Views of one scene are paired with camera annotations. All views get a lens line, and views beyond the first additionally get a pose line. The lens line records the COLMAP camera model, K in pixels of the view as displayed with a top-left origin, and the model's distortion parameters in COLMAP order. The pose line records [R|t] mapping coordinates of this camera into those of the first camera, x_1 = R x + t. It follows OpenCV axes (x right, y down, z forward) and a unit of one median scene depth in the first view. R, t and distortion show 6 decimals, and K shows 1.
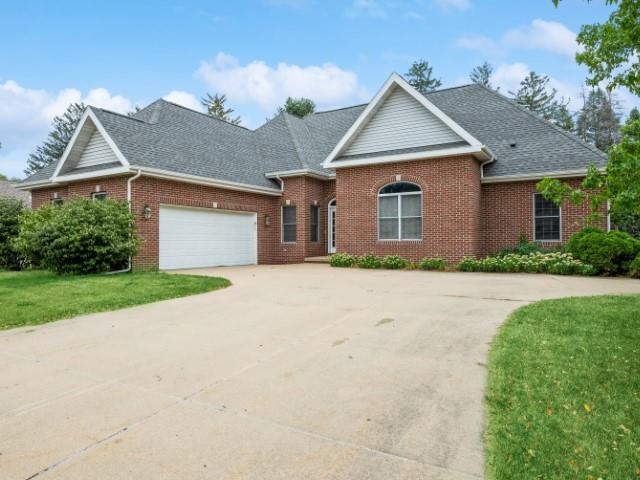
lens RADIAL K [[432.8, 0, 320.0], [0, 432.8, 240.0], [0, 0, 1]] dist [-0.004102, -0.002412]
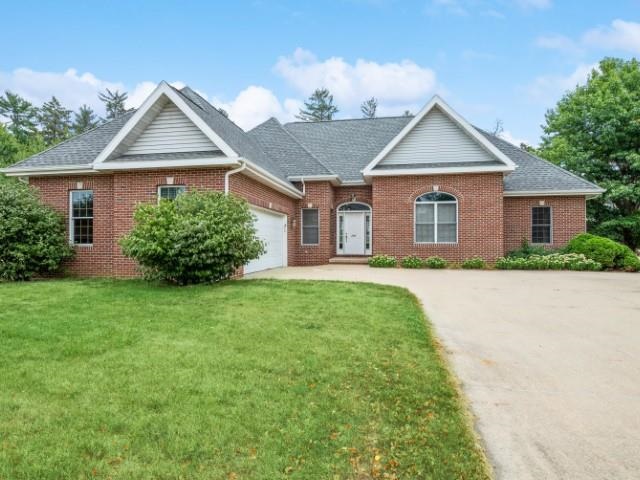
lens RADIAL K [[376.8, 0, 320.0], [0, 376.8, 240.0], [0, 0, 1]] dist [0.001177, -0.000297]
pose [[0.933657, 0.007977, 0.358079, -0.455585], [-0.006385, 0.999964, -0.005626, -0.000061], [-0.358111, 0.002966, 0.933674, 0.184397]]
